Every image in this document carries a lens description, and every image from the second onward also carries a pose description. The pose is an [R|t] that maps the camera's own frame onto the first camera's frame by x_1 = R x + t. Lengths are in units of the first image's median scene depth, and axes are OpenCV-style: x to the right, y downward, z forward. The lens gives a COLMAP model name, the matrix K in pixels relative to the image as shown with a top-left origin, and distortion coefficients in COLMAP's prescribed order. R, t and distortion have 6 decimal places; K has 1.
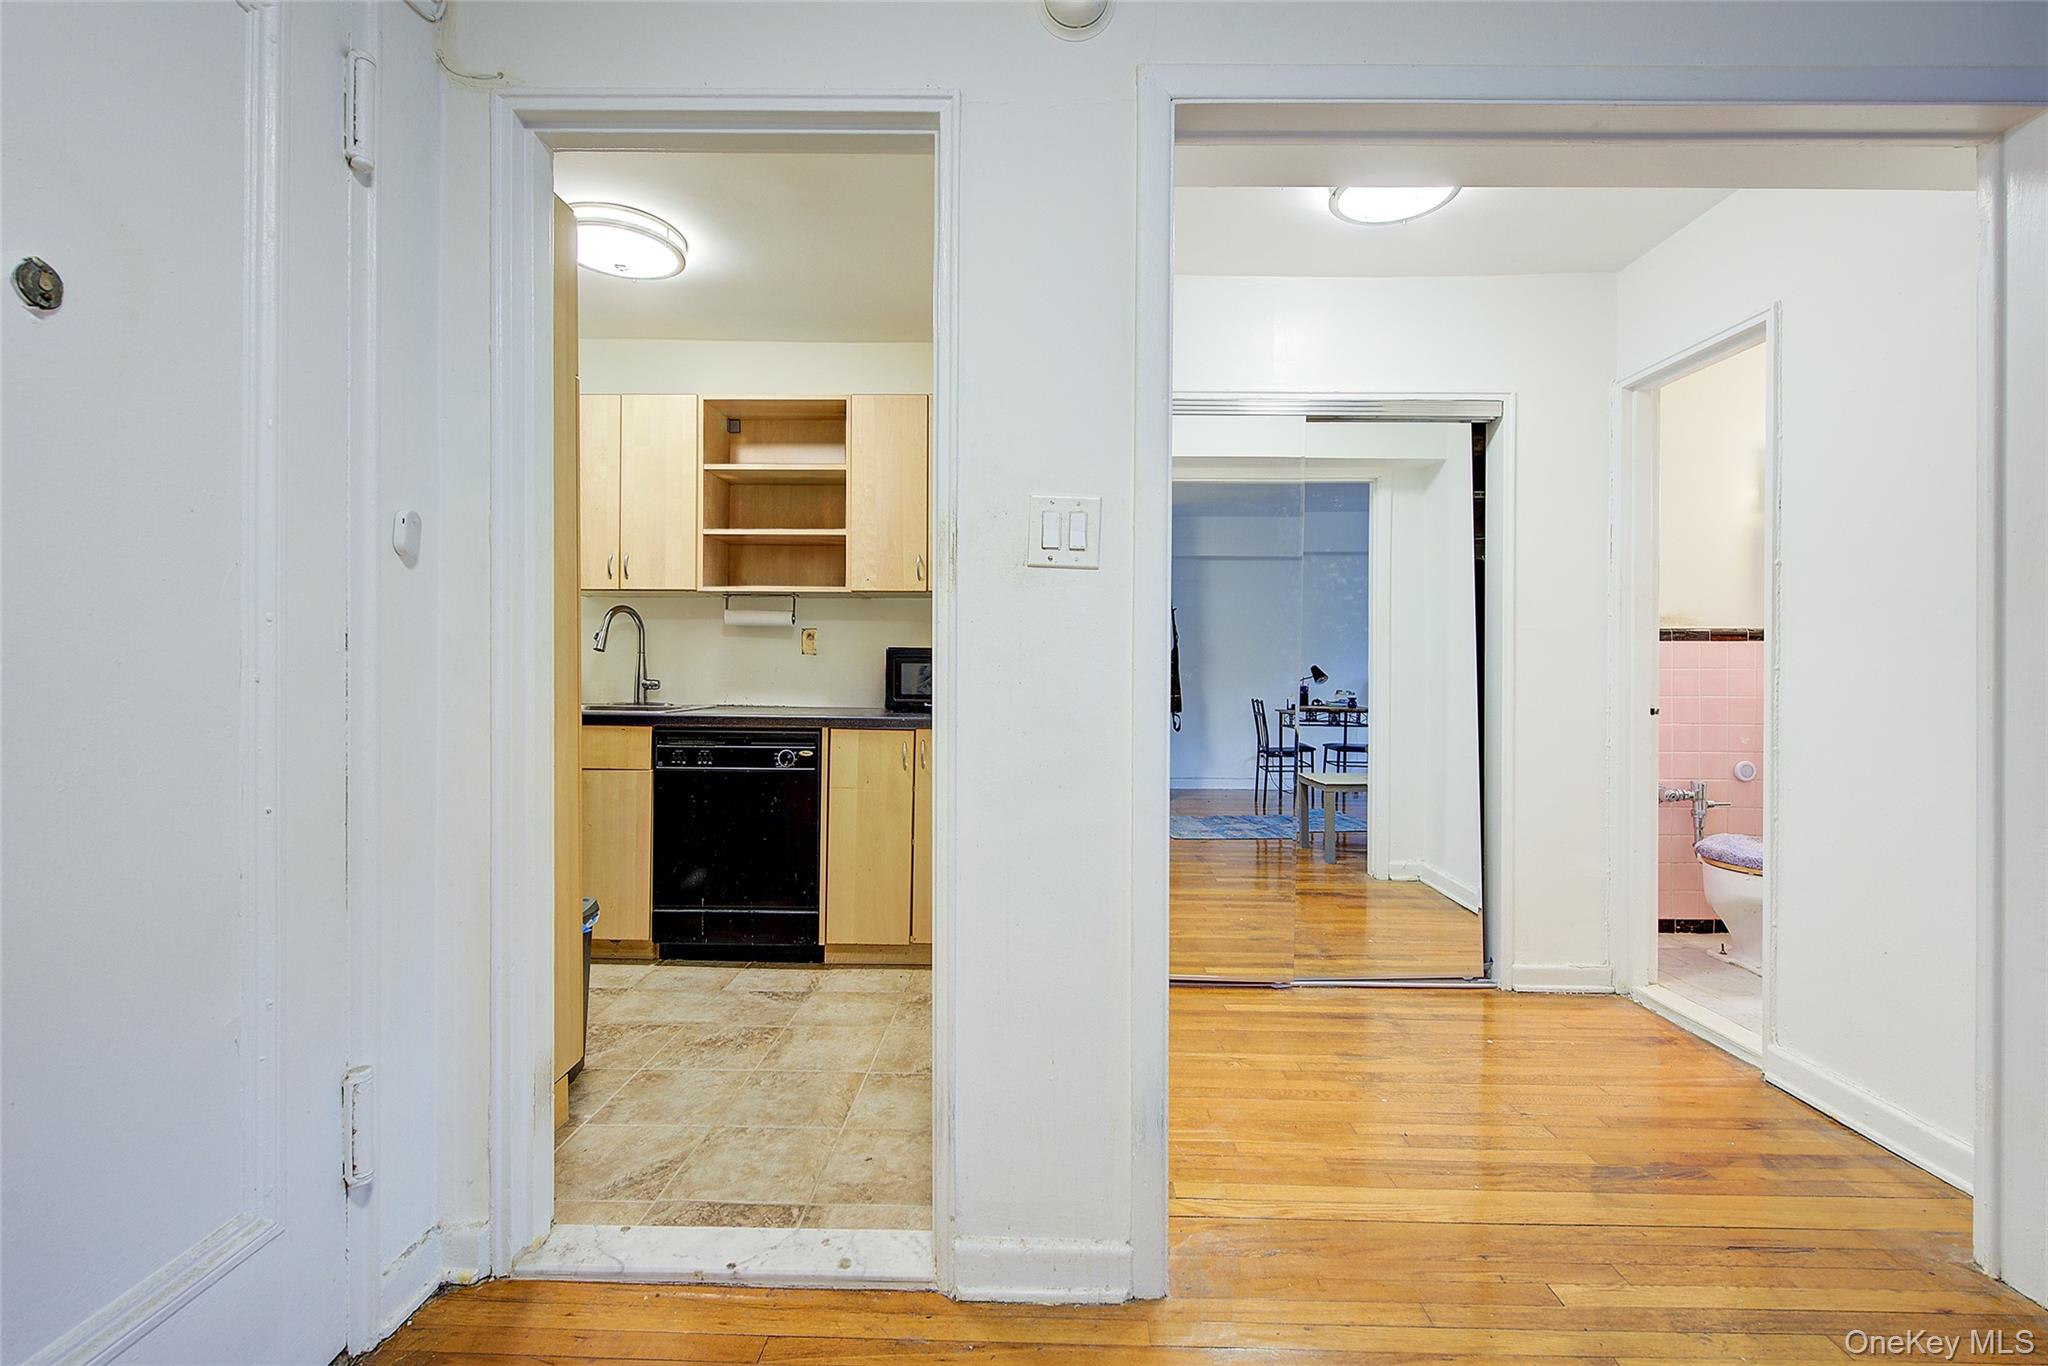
lens RADIAL K [[896.0, 0, 1008.2], [0, 896.0, 661.6], [0, 0, 1]] dist [-0.004293, -0.002987]
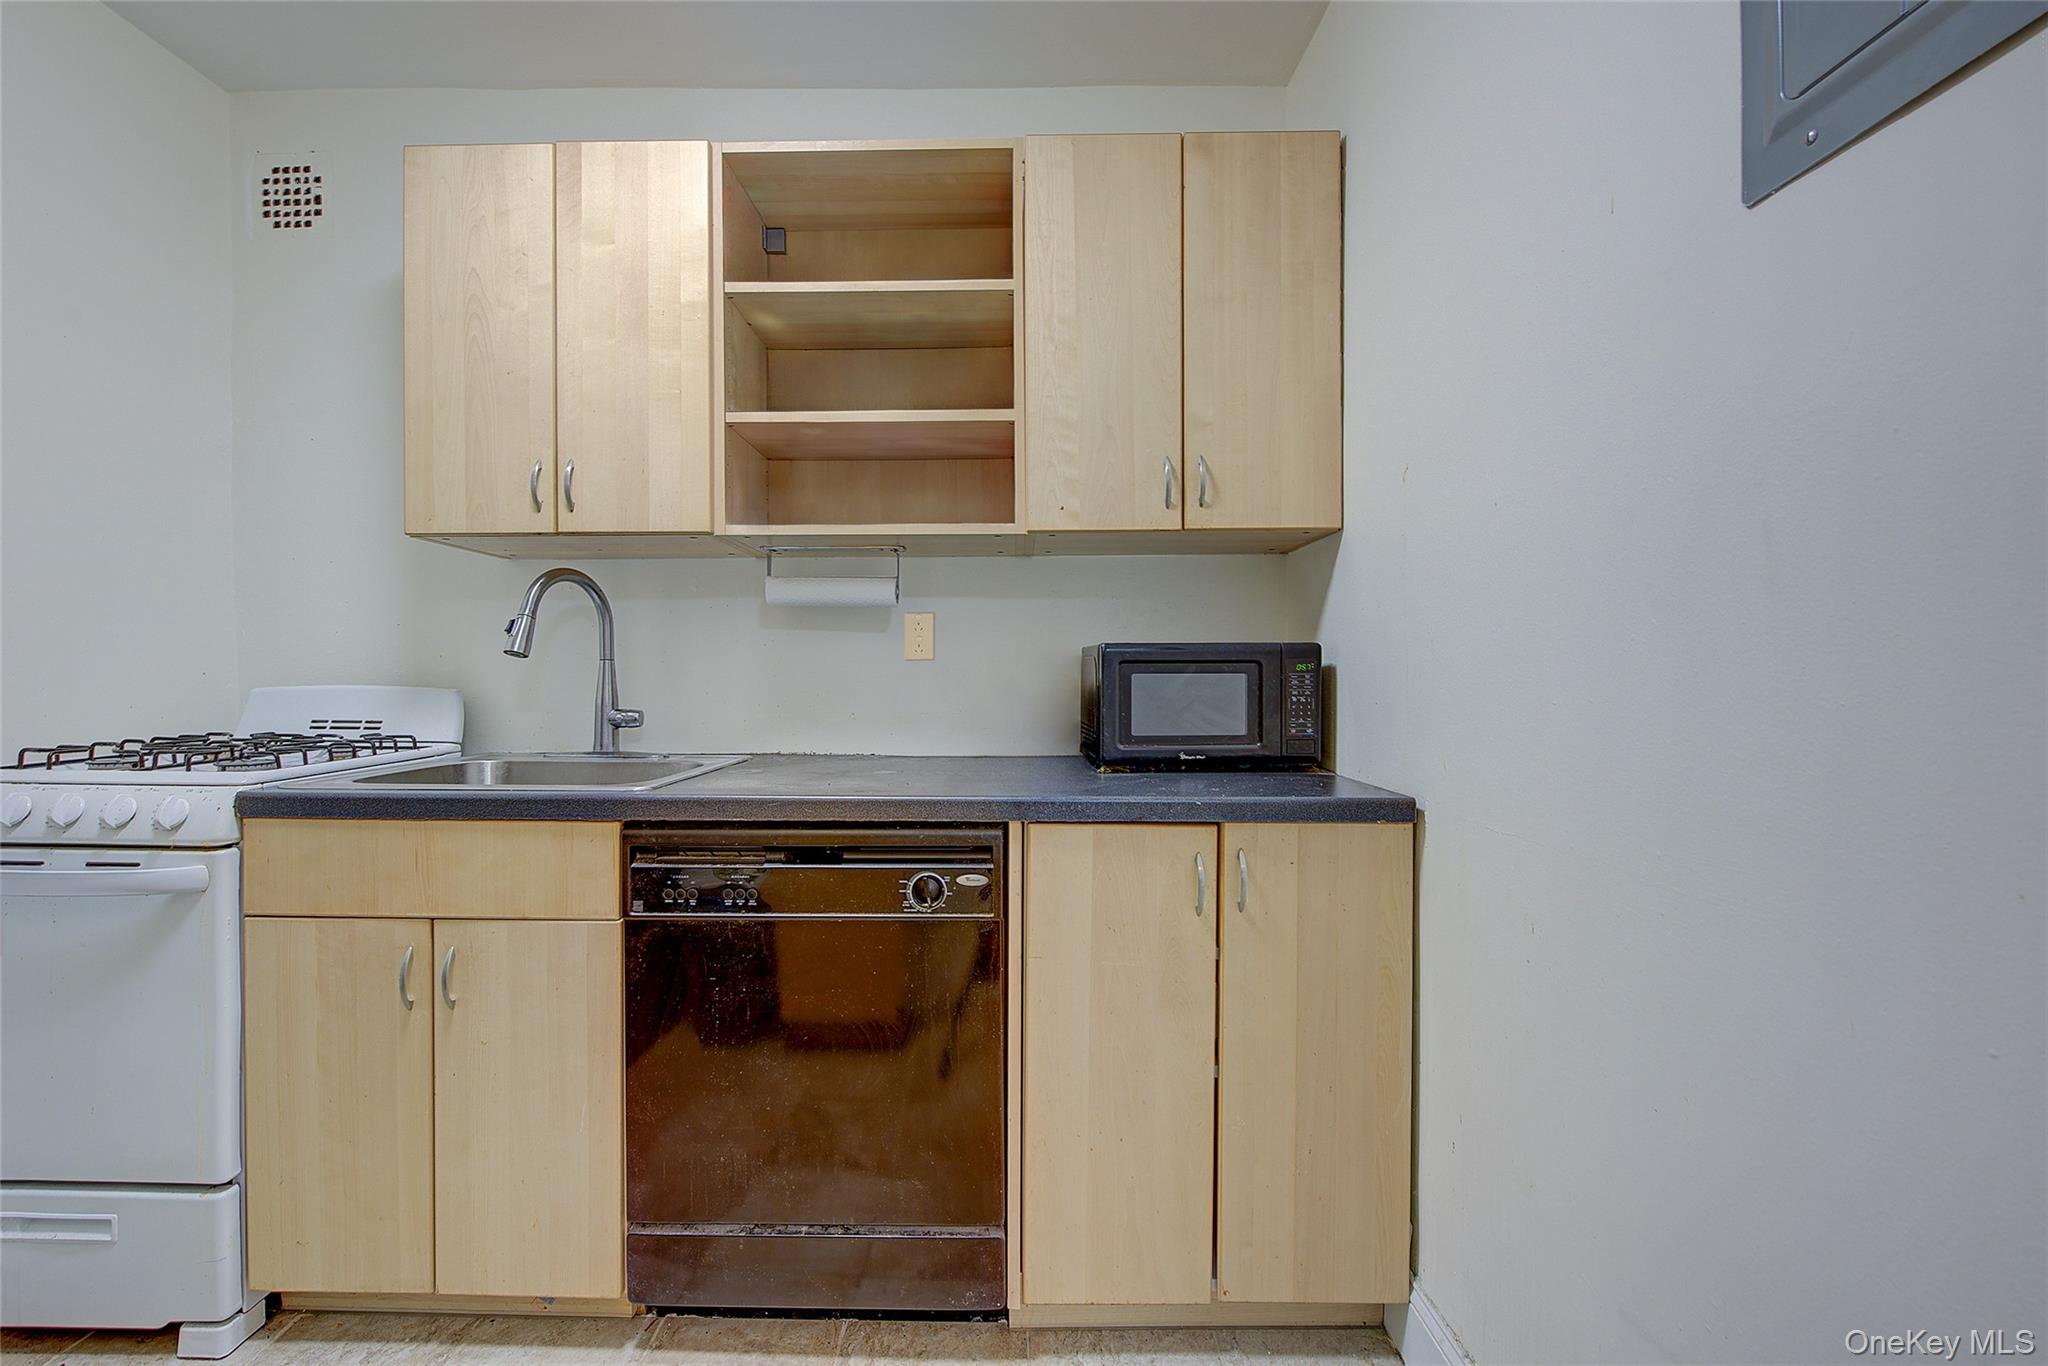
lens RADIAL K [[831.0, 0, 1010.3], [0, 831.0, 686.8], [0, 0, 1]] dist [-0.000440, -0.002641]
pose [[0.999500, -0.008758, 0.030374, -0.207952], [0.008327, 0.999863, 0.014314, 0.001167], [-0.030495, -0.014054, 0.999436, 0.560698]]
